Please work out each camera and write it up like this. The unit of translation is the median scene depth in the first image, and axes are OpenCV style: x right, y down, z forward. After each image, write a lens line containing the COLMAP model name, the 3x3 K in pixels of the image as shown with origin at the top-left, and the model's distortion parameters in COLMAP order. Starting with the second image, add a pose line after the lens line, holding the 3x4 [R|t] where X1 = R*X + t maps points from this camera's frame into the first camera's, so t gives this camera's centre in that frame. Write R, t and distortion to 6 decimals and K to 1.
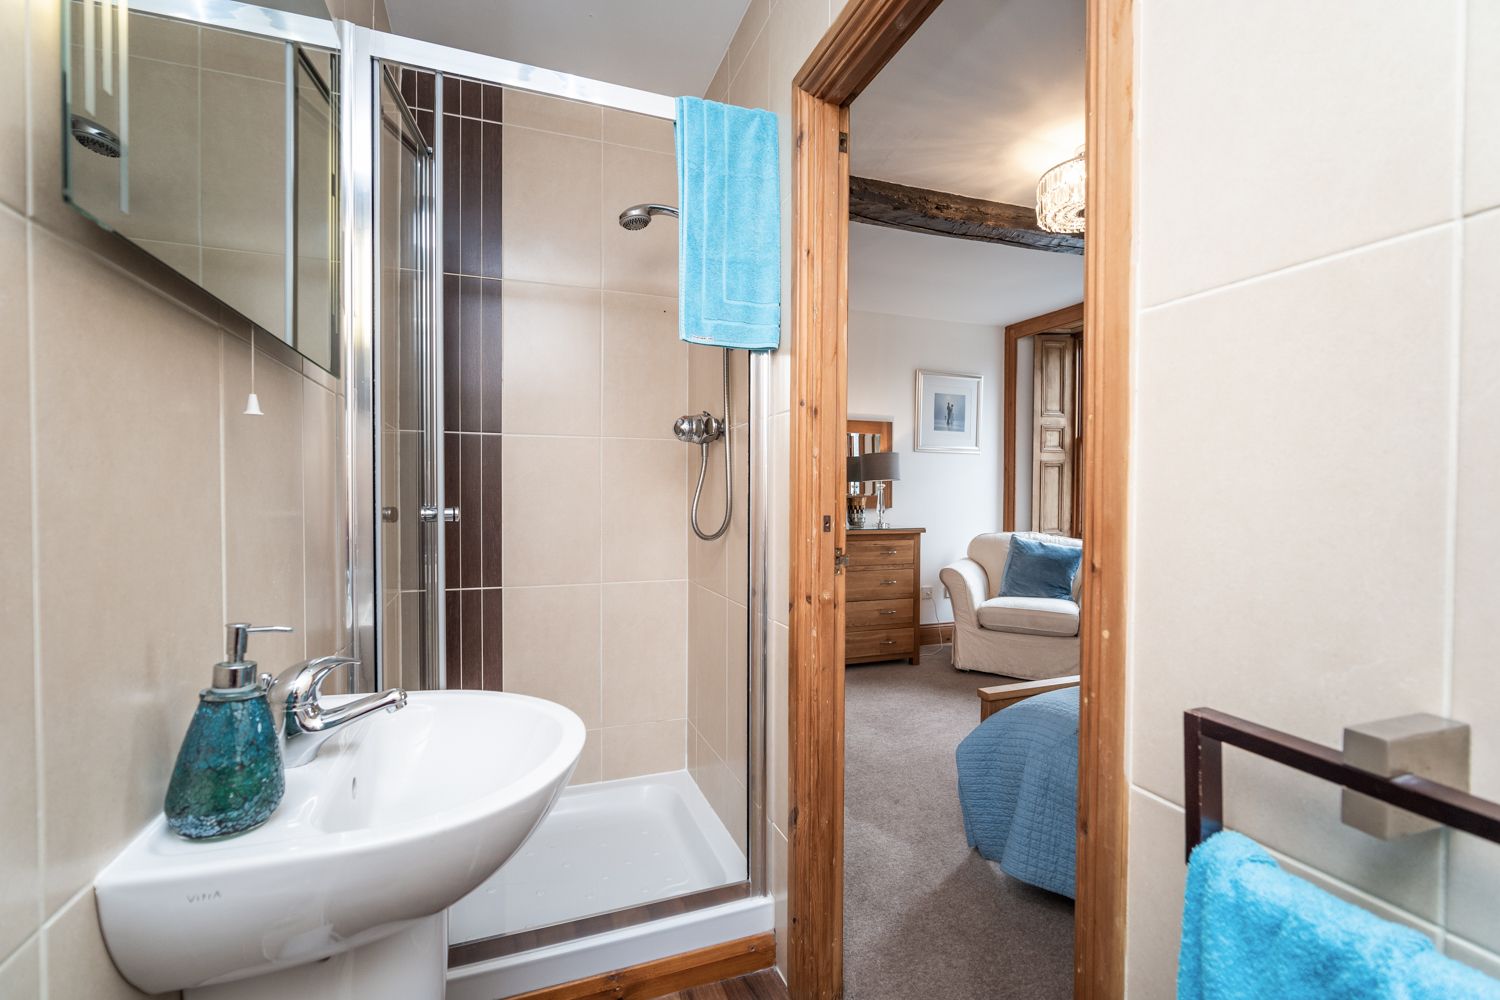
lens RADIAL K [[663.2, 0, 755.0], [0, 663.2, 502.0], [0, 0, 1]] dist [-0.004186, -0.000296]
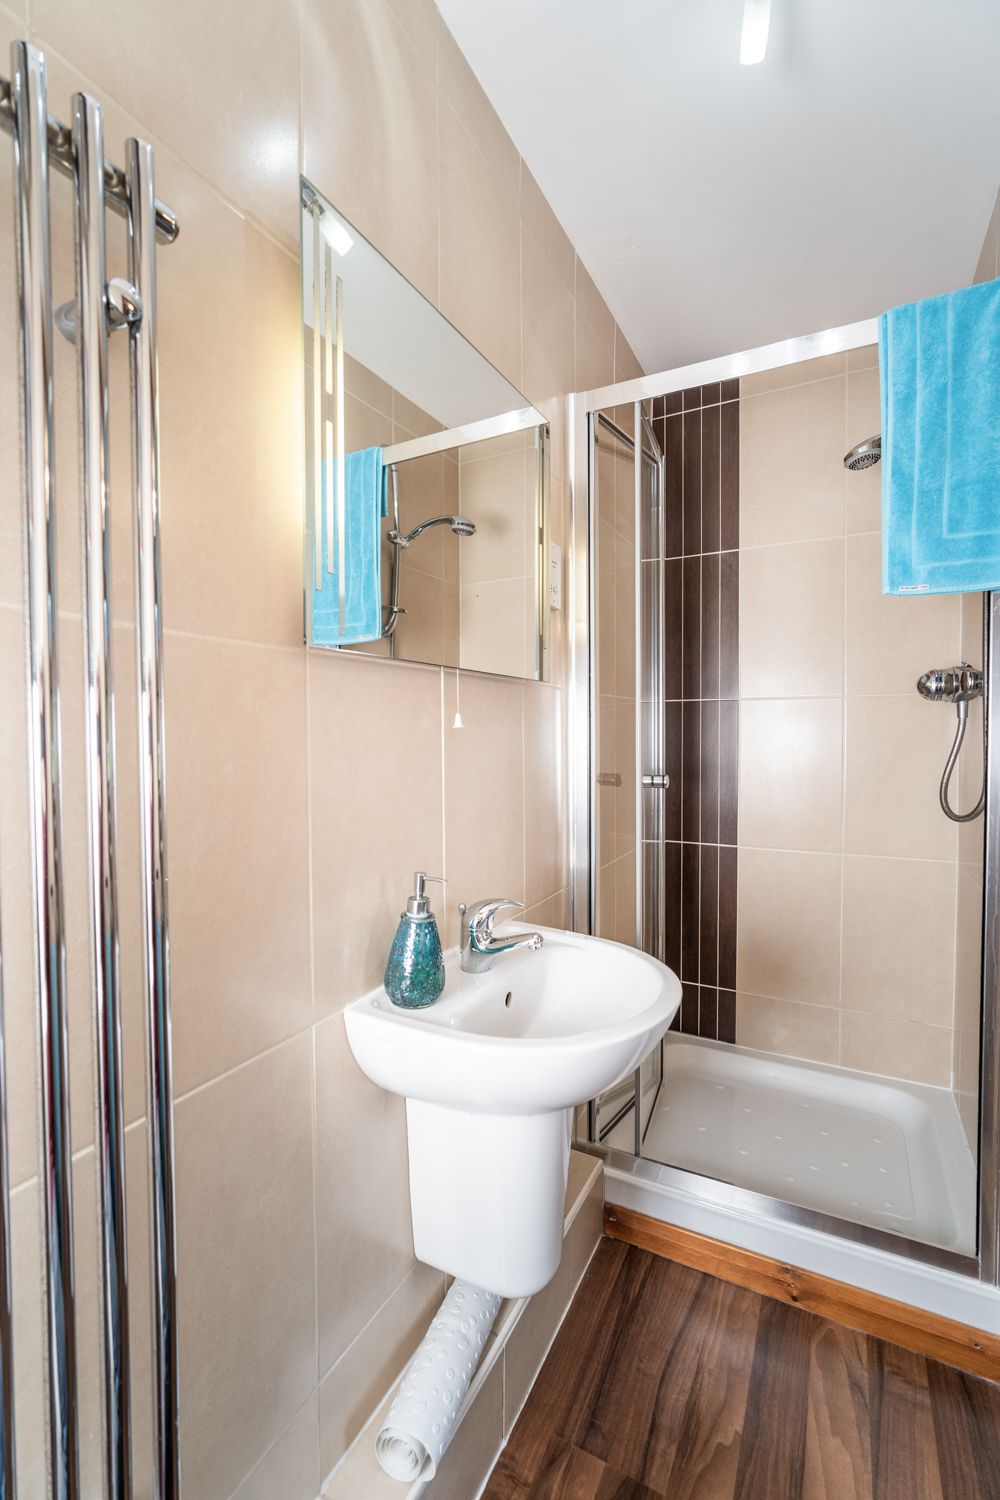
lens RADIAL K [[658.5, 0, 500.0], [0, 658.5, 750.0], [0, 0, 1]] dist [0.000175, 0.000330]
pose [[0.660668, 0.013117, -0.750564, 0.204892], [-0.002560, 0.999881, 0.015221, -0.052632], [0.750674, -0.008135, 0.660622, 0.050674]]
